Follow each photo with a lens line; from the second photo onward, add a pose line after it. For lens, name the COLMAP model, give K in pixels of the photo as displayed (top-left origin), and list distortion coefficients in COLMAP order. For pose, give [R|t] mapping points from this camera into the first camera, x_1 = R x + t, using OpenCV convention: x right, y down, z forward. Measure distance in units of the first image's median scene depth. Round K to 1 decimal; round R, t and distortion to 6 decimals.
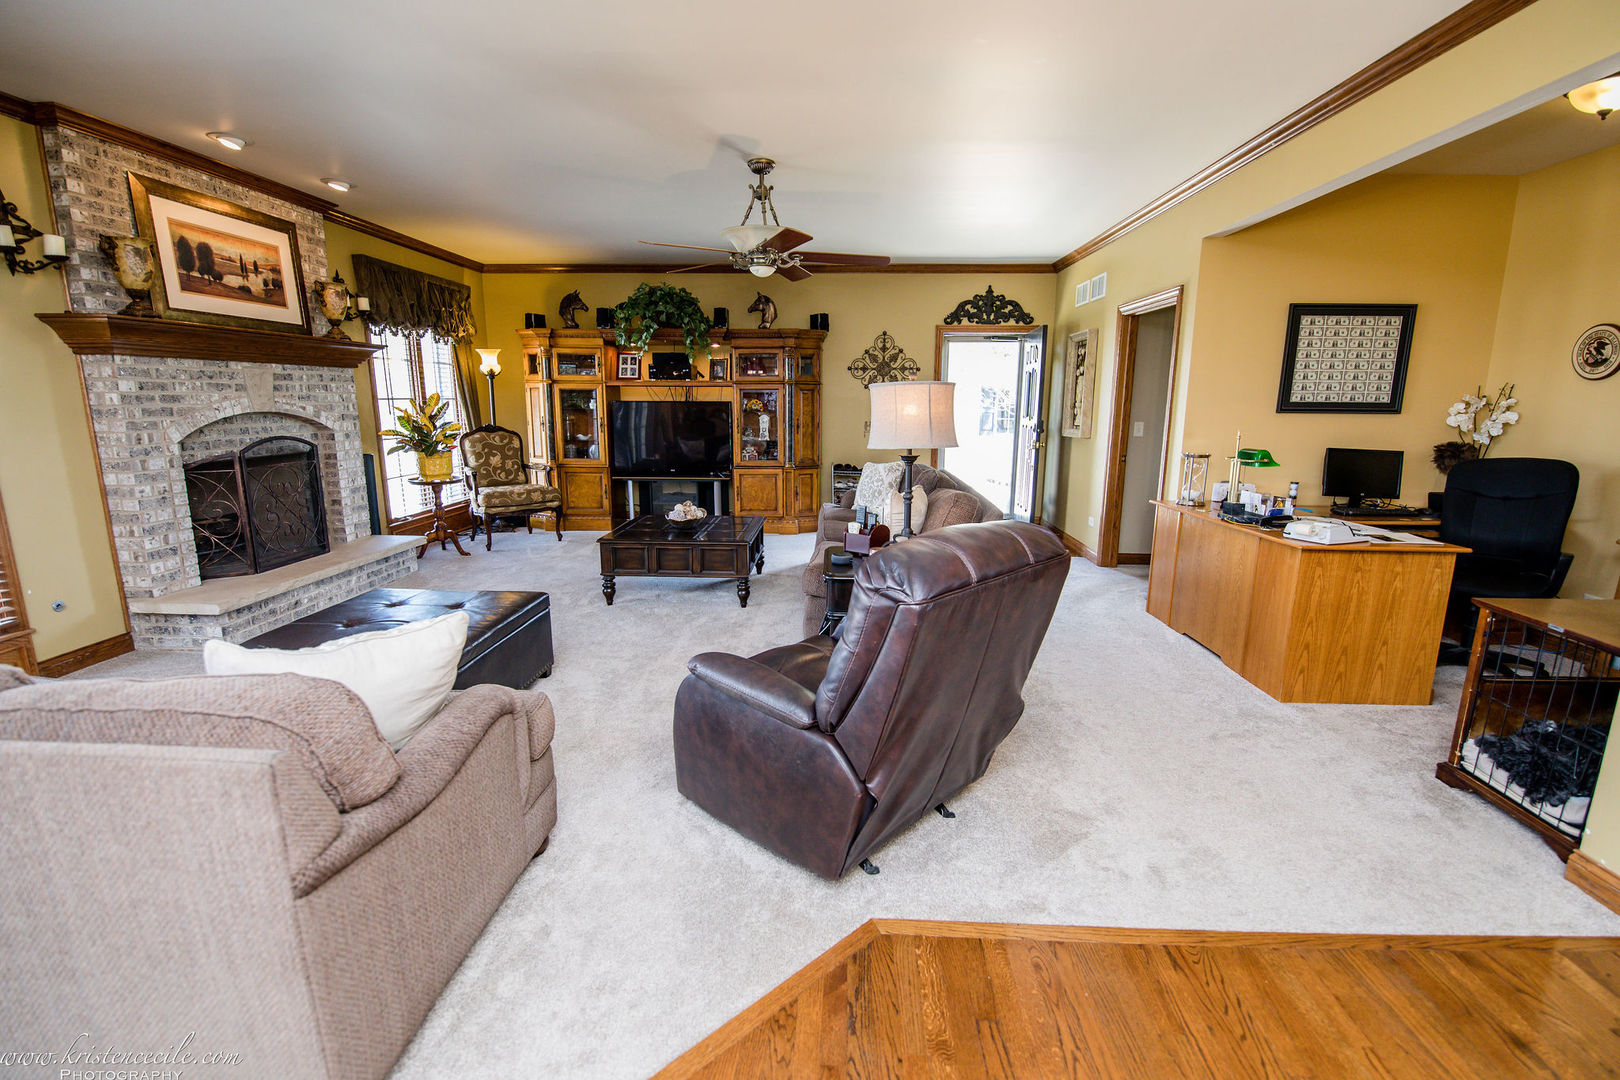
lens RADIAL K [[706.1, 0, 810.1], [0, 706.1, 538.7], [0, 0, 1]] dist [-0.013089, -0.004934]
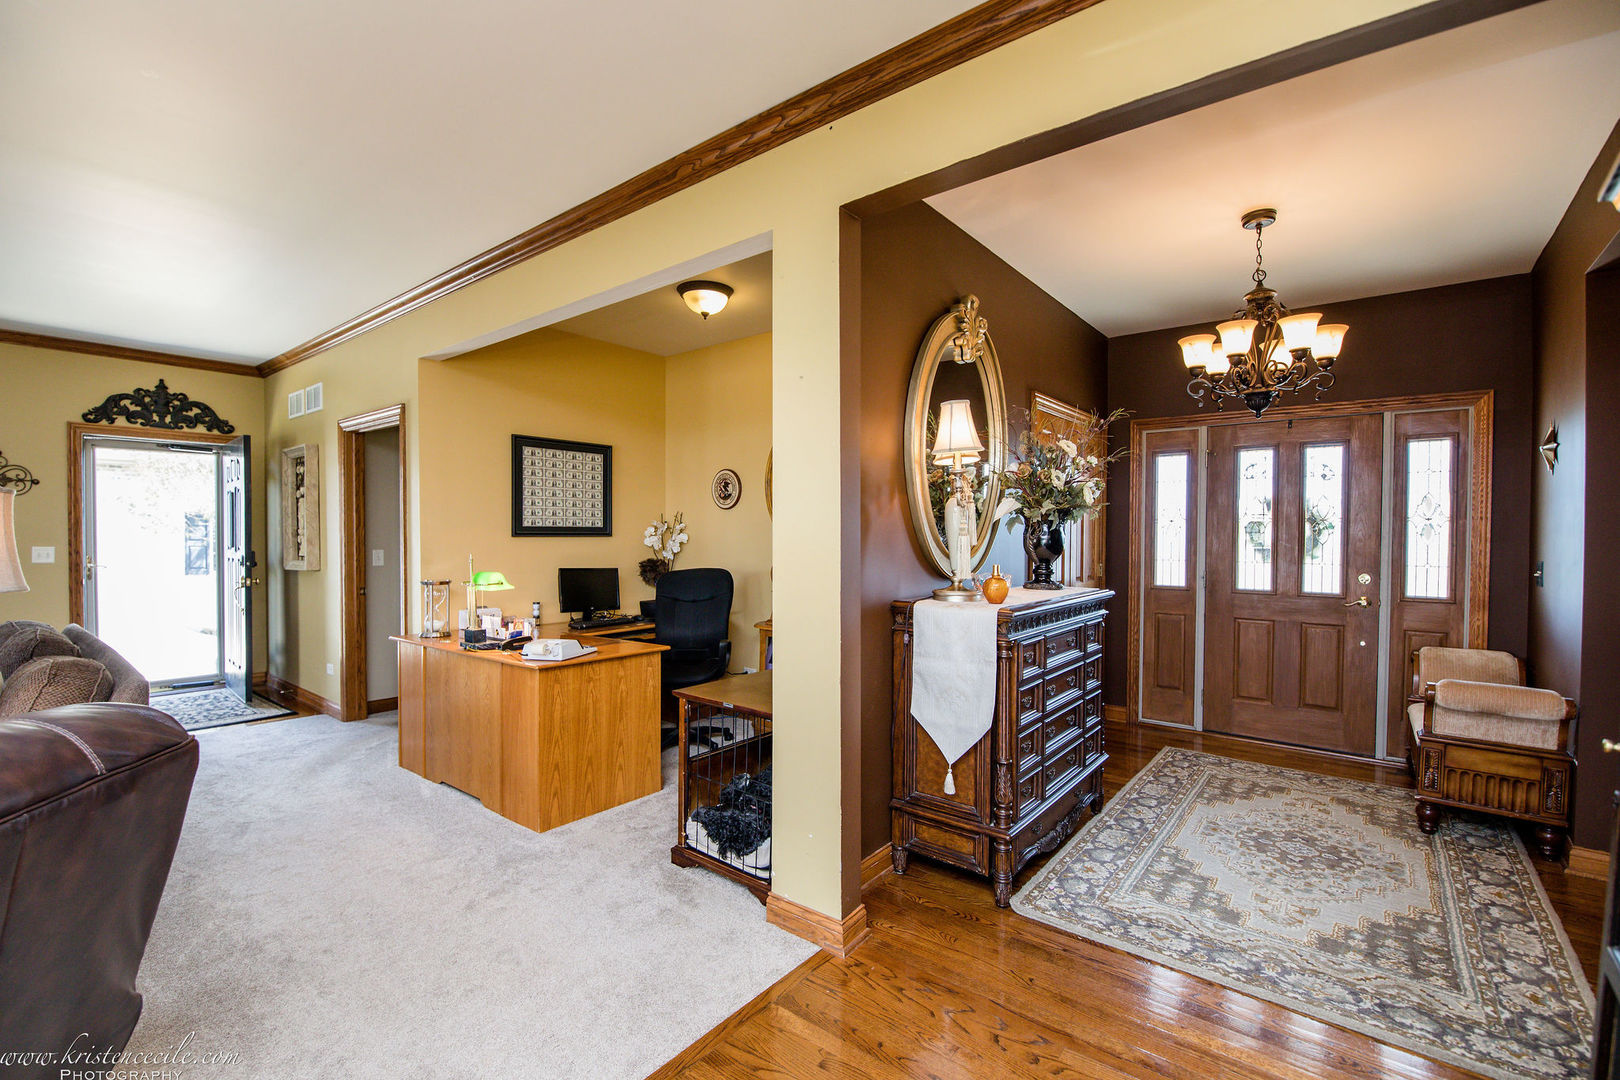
lens RADIAL K [[706.1, 0, 806.9], [0, 706.1, 548.2], [0, 0, 1]] dist [-0.013089, -0.004934]
pose [[0.585711, -0.018544, 0.810308, 0.087307], [0.156043, 0.983616, -0.090281, -0.003301], [-0.795357, 0.179322, 0.579008, 0.066655]]
